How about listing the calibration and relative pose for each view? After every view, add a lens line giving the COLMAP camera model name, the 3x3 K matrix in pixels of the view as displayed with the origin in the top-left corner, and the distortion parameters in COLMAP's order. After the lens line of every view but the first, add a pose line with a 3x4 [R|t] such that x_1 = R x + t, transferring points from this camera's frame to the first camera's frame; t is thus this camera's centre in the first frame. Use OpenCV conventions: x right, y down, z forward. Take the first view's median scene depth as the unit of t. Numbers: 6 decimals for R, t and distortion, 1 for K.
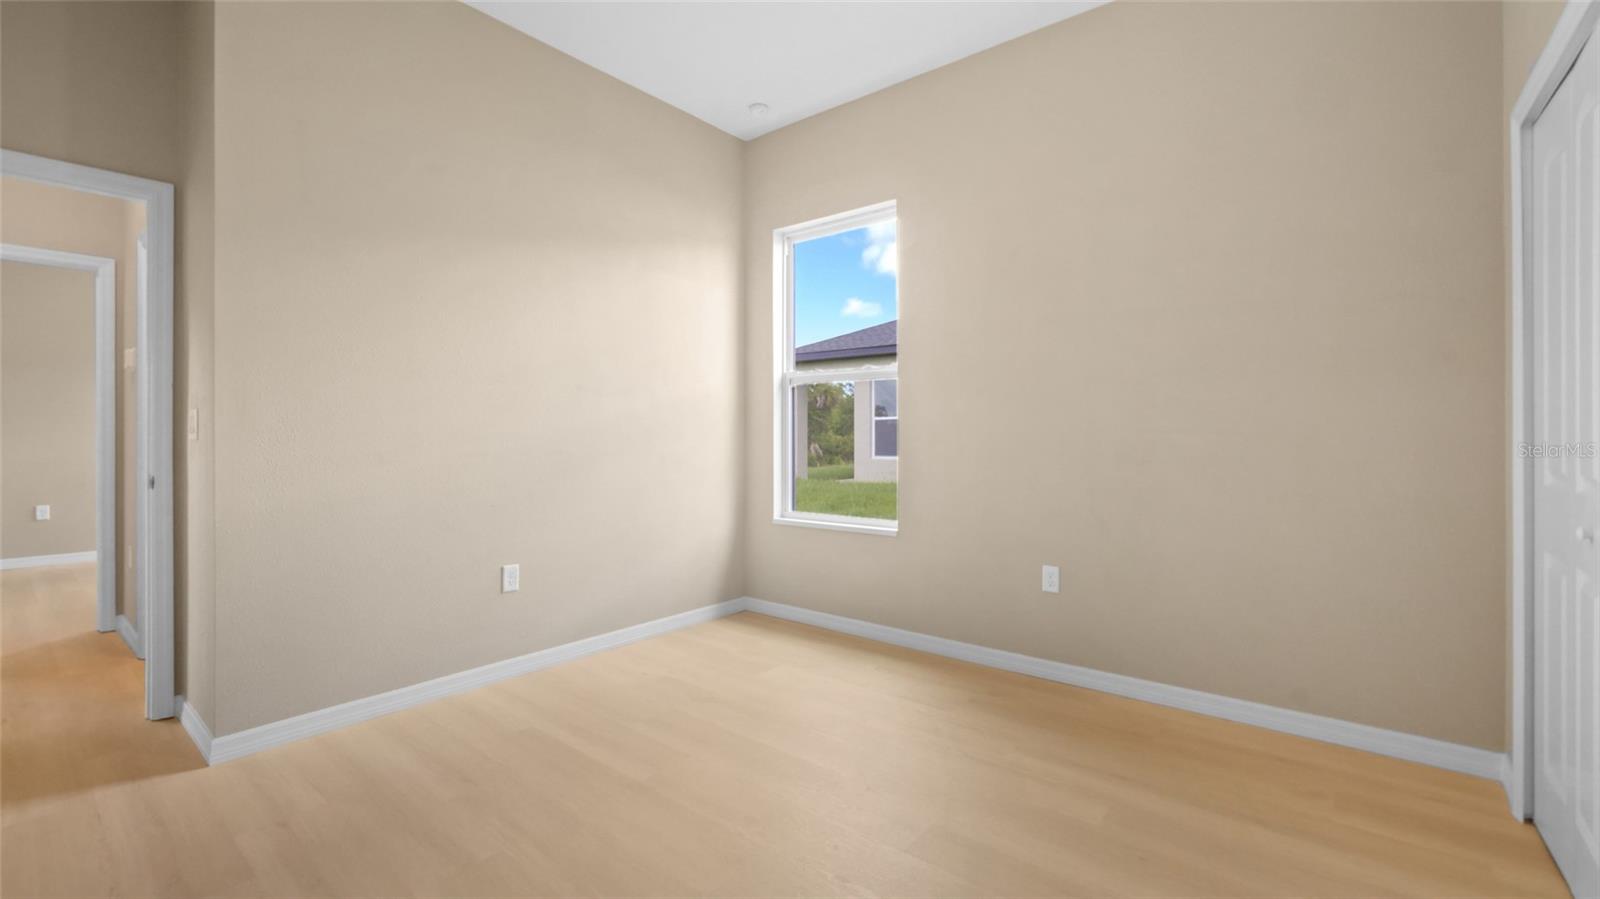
lens RADIAL K [[675.2, 0, 795.8], [0, 675.2, 431.4], [0, 0, 1]] dist [-0.006830, -0.000045]
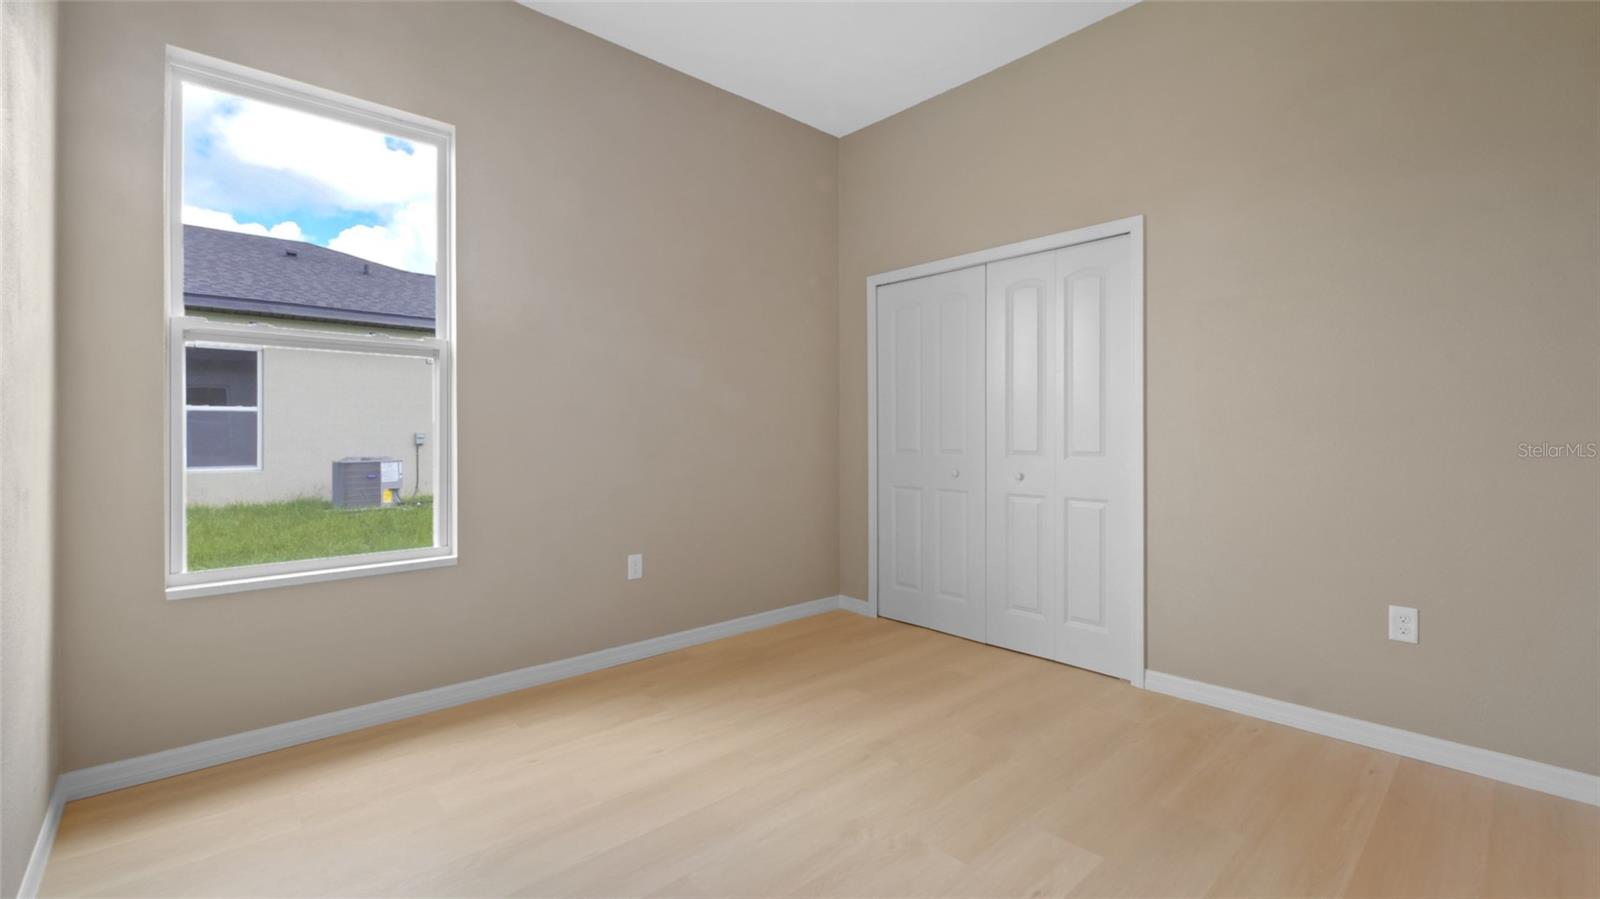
lens RADIAL K [[675.2, 0, 795.8], [0, 675.2, 431.4], [0, 0, 1]] dist [-0.006830, -0.000045]
pose [[0.164884, 0.000634, 0.986313, -0.490862], [-0.000238, 1.000000, -0.000603, 0.003651], [-0.986313, -0.000136, 0.164885, 0.441971]]
